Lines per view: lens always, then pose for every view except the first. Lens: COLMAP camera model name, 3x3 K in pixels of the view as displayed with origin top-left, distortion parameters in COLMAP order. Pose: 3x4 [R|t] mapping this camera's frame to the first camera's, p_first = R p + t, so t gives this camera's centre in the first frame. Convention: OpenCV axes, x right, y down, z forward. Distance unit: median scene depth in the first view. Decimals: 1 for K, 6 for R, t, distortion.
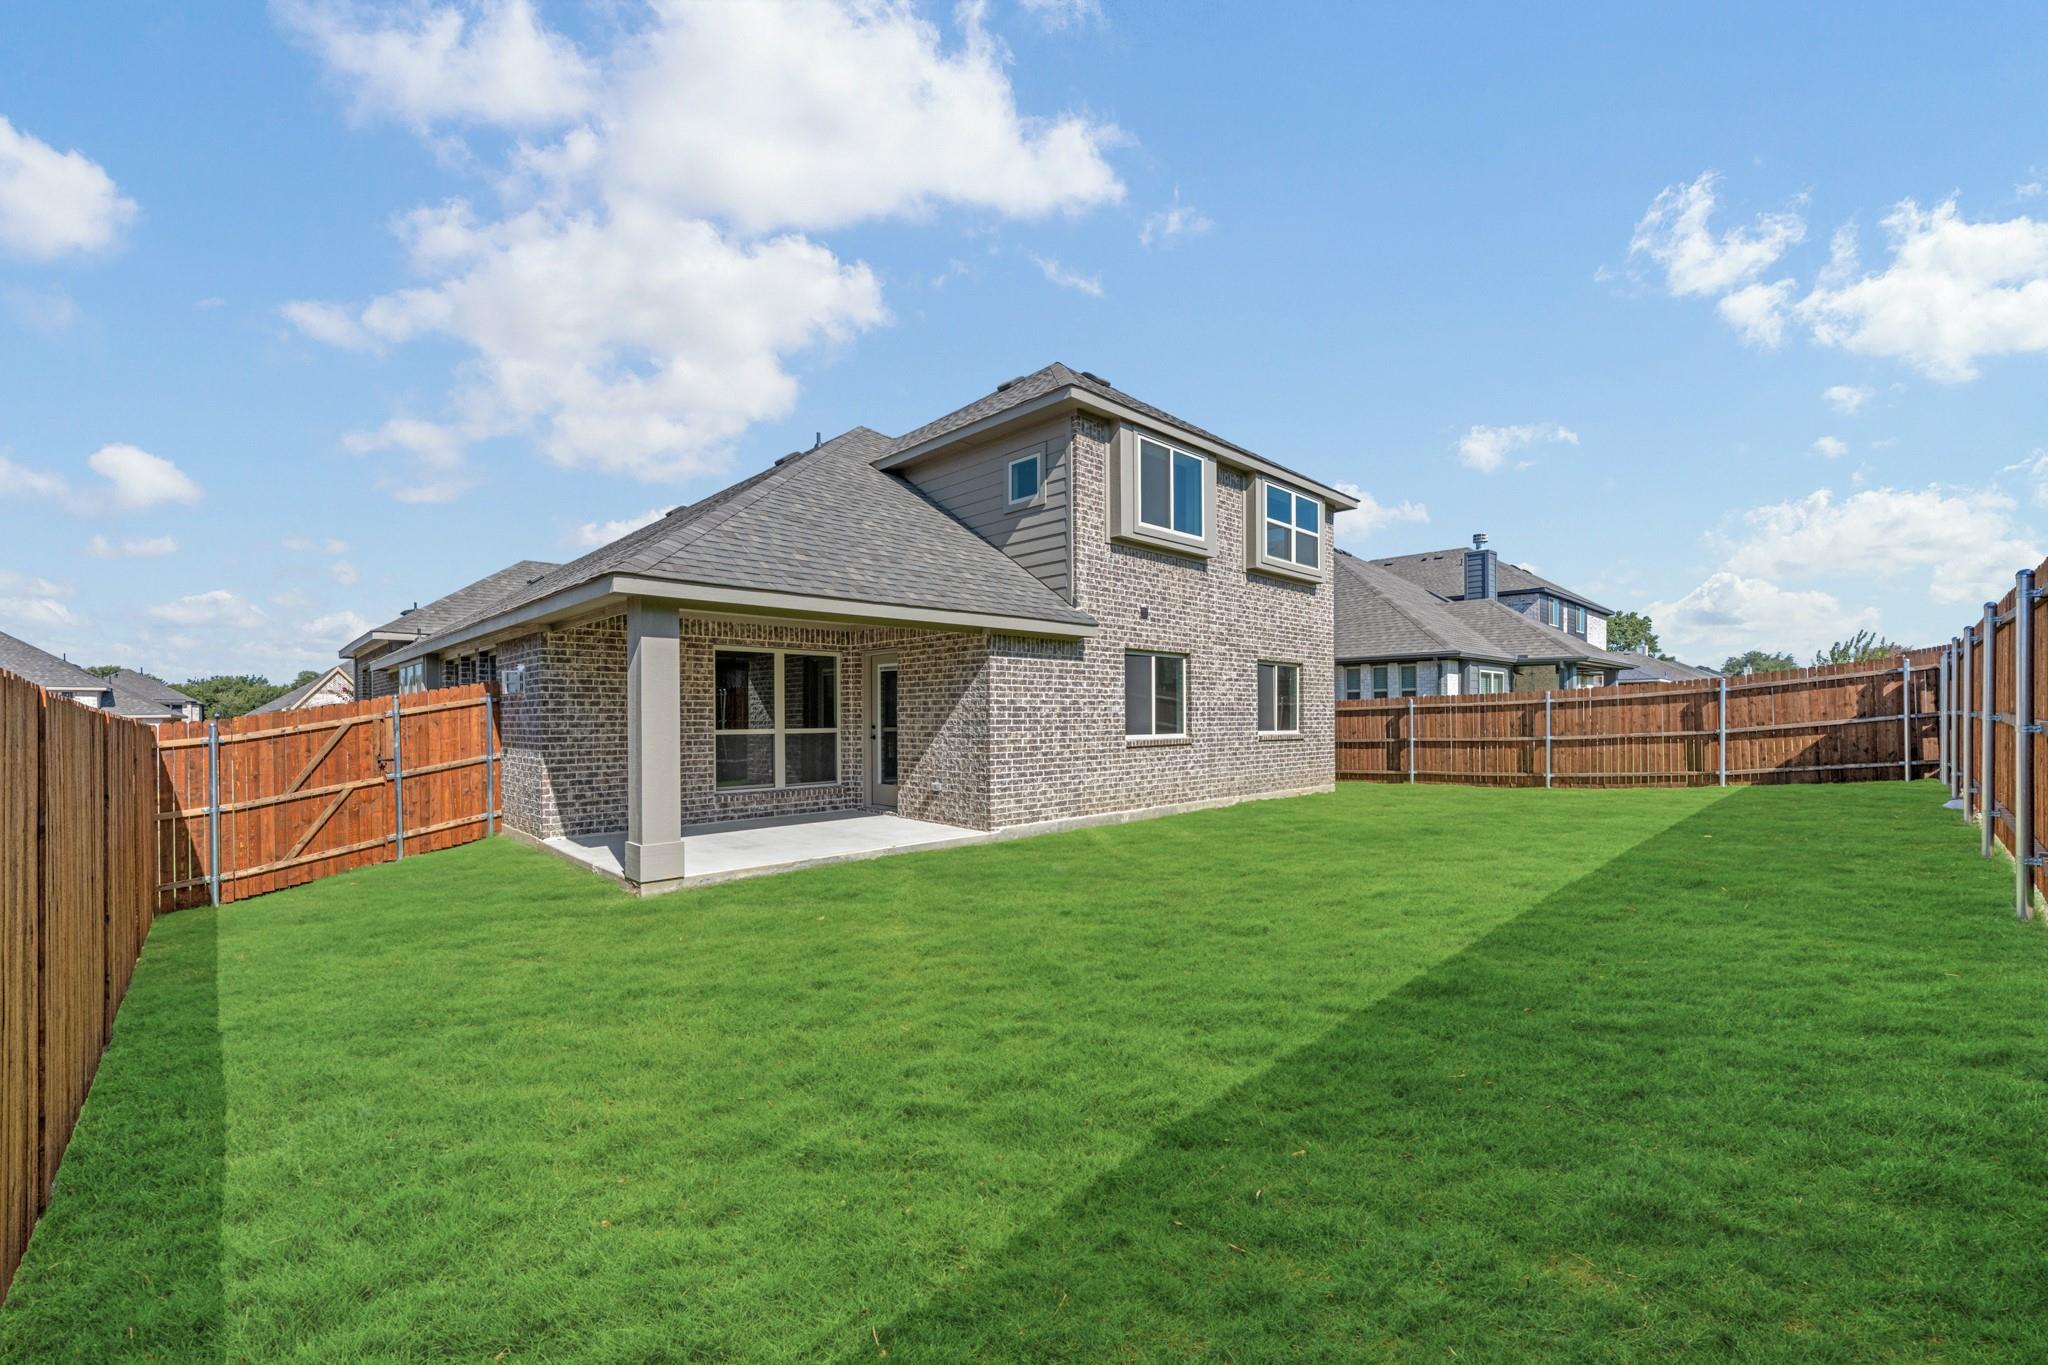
lens RADIAL K [[827.1, 0, 1015.2], [0, 827.1, 715.1], [0, 0, 1]] dist [-0.000201, 0.000012]
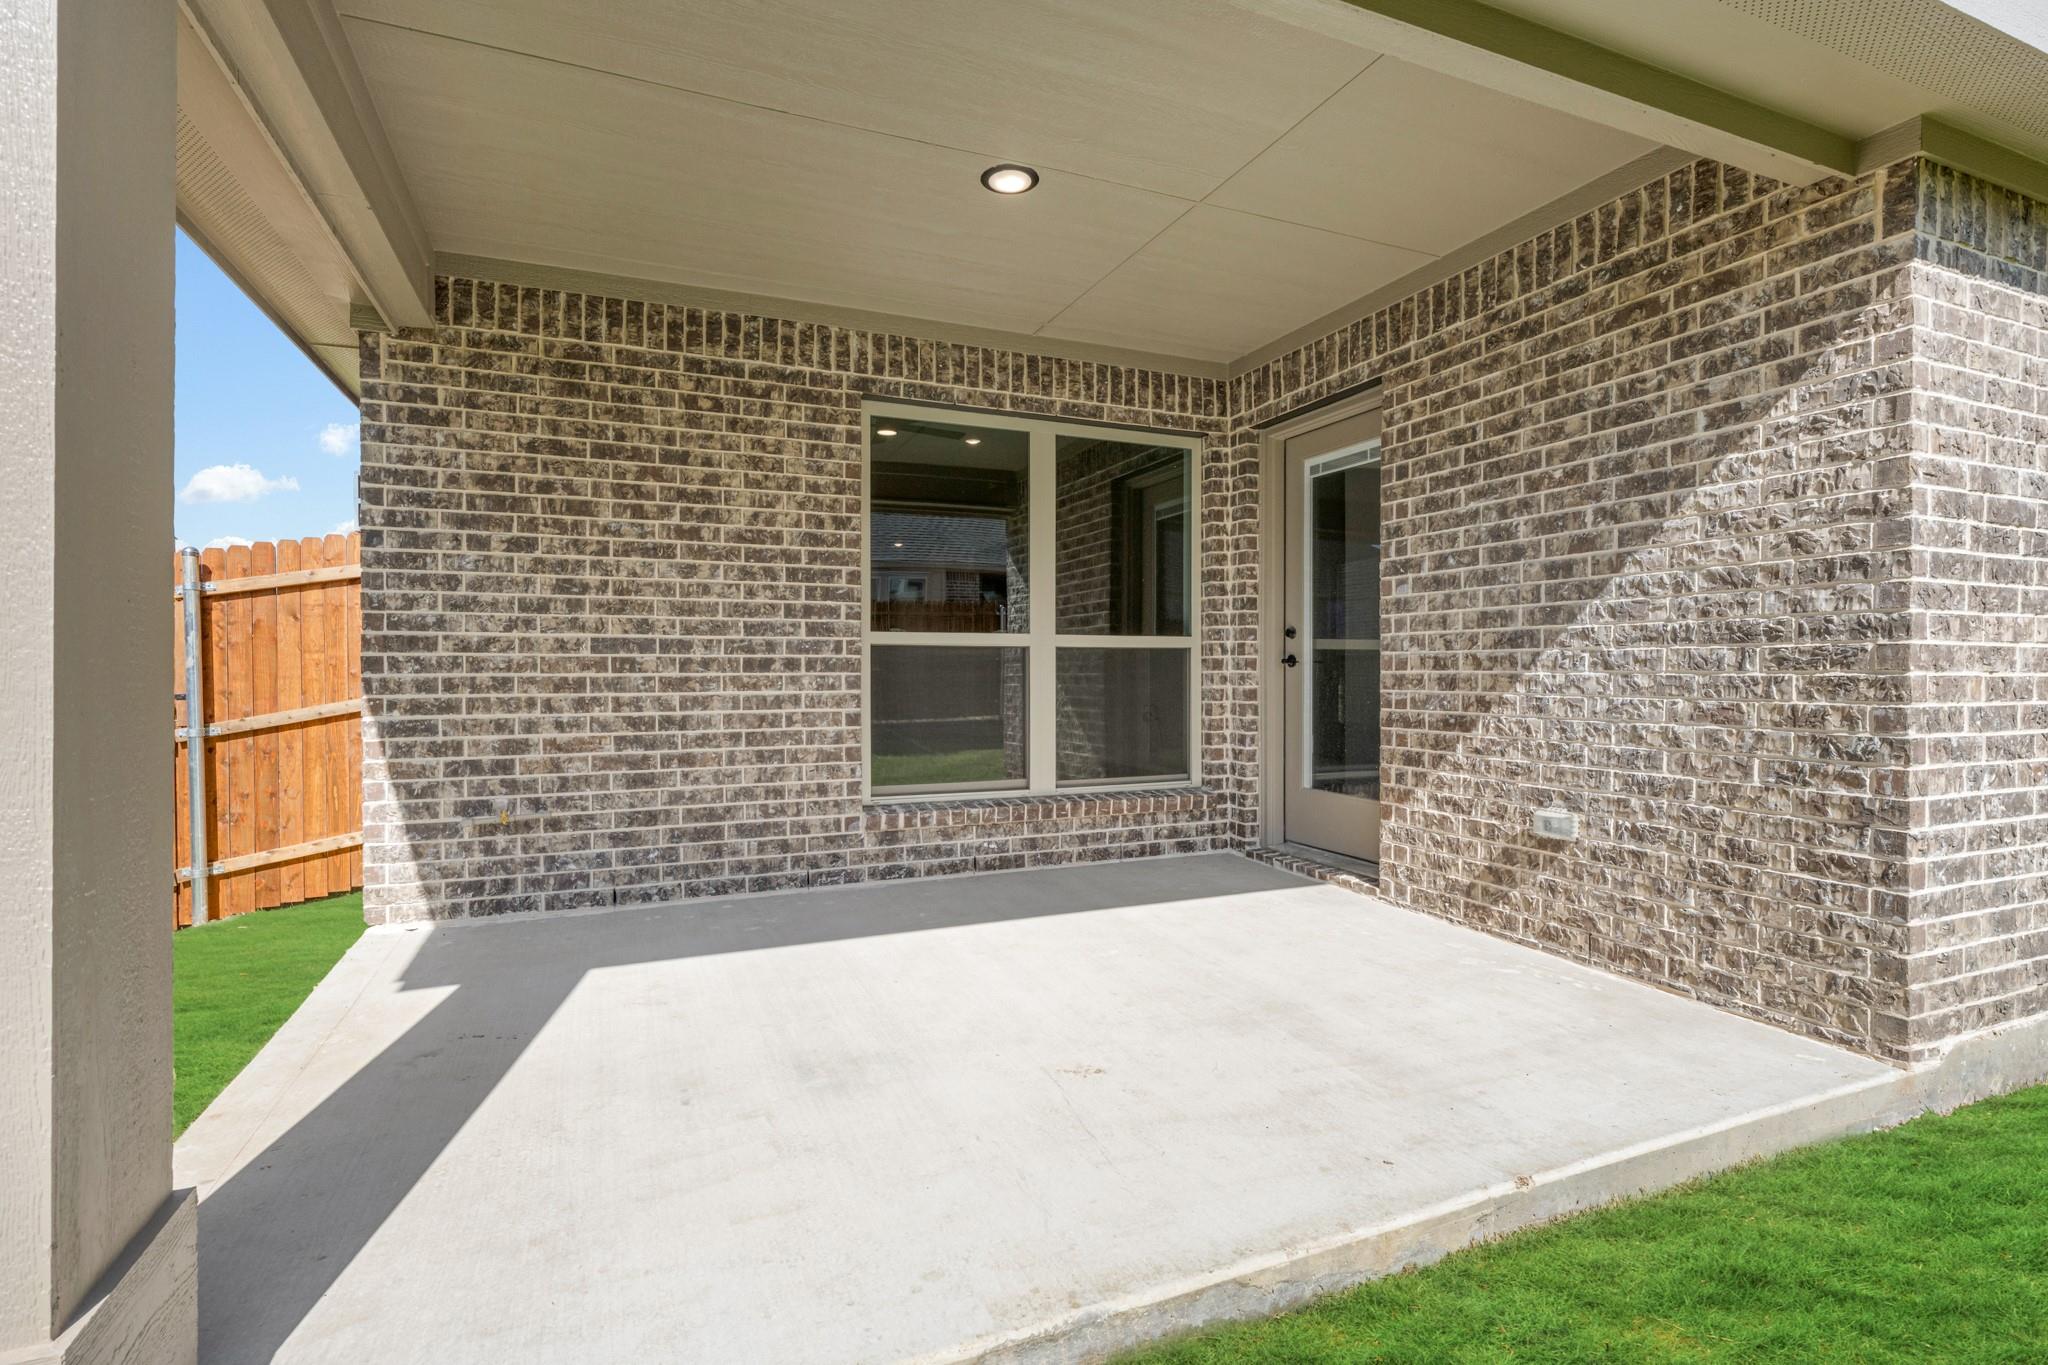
lens RADIAL K [[962.7, 0, 1024.0], [0, 962.7, 682.5], [0, 0, 1]] dist [0.000961, 0.000072]
pose [[0.935811, 0.009165, -0.352383, -0.146255], [-0.003745, 0.999864, 0.016060, 0.033695], [0.352482, -0.013710, 0.935718, 0.621637]]
